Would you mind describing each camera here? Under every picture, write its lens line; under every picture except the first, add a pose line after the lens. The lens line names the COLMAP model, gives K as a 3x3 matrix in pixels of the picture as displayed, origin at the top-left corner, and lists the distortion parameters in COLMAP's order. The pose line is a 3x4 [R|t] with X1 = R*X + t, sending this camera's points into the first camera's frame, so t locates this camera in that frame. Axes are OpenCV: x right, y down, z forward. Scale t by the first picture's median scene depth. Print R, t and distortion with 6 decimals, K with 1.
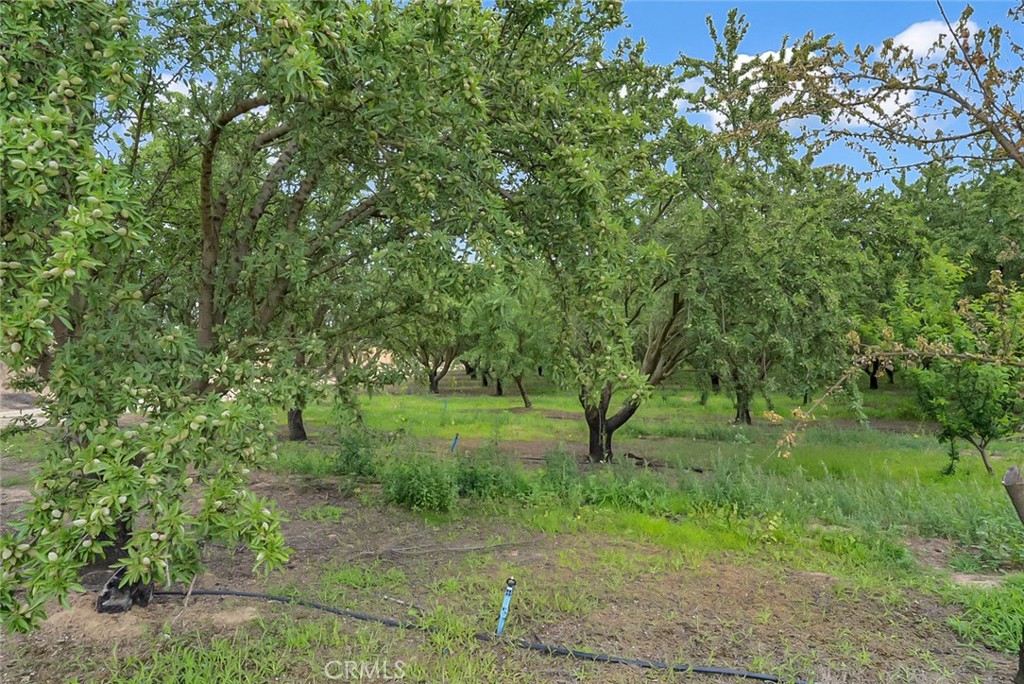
lens RADIAL K [[651.7, 0, 512.5], [0, 651.7, 344.2], [0, 0, 1]] dist [-0.002280, -0.000054]
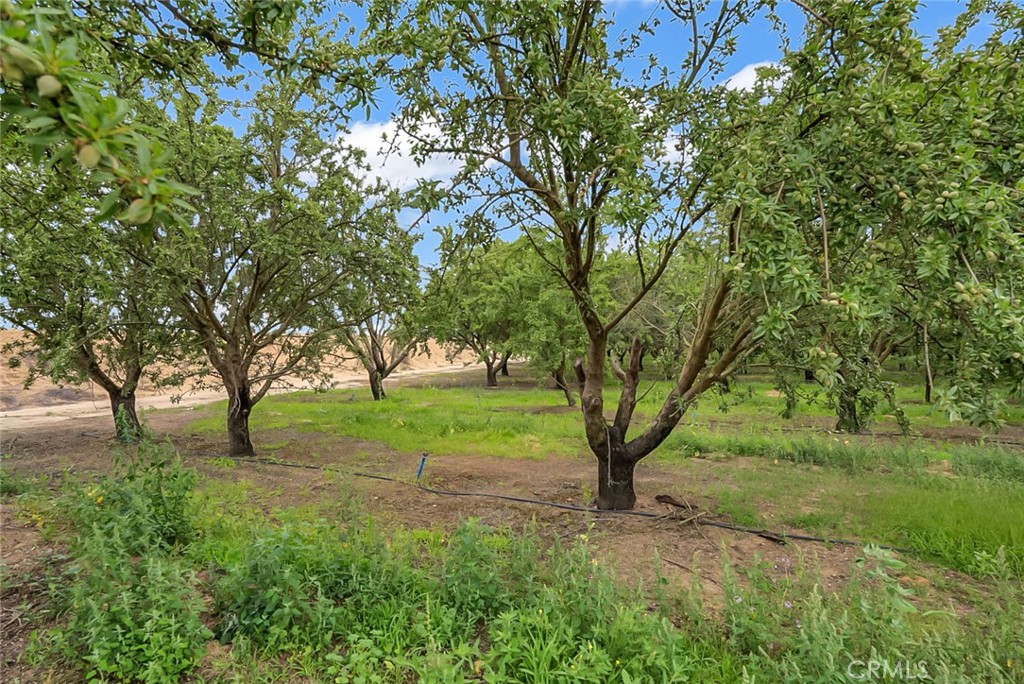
lens RADIAL K [[585.7, 0, 511.1], [0, 585.7, 341.5], [0, 0, 1]] dist [0.003304, 0.000050]
pose [[0.986157, -0.013412, -0.165271, 0.128308], [0.015143, 0.999843, 0.009216, 0.008848], [0.165121, -0.011591, 0.986205, 0.411022]]
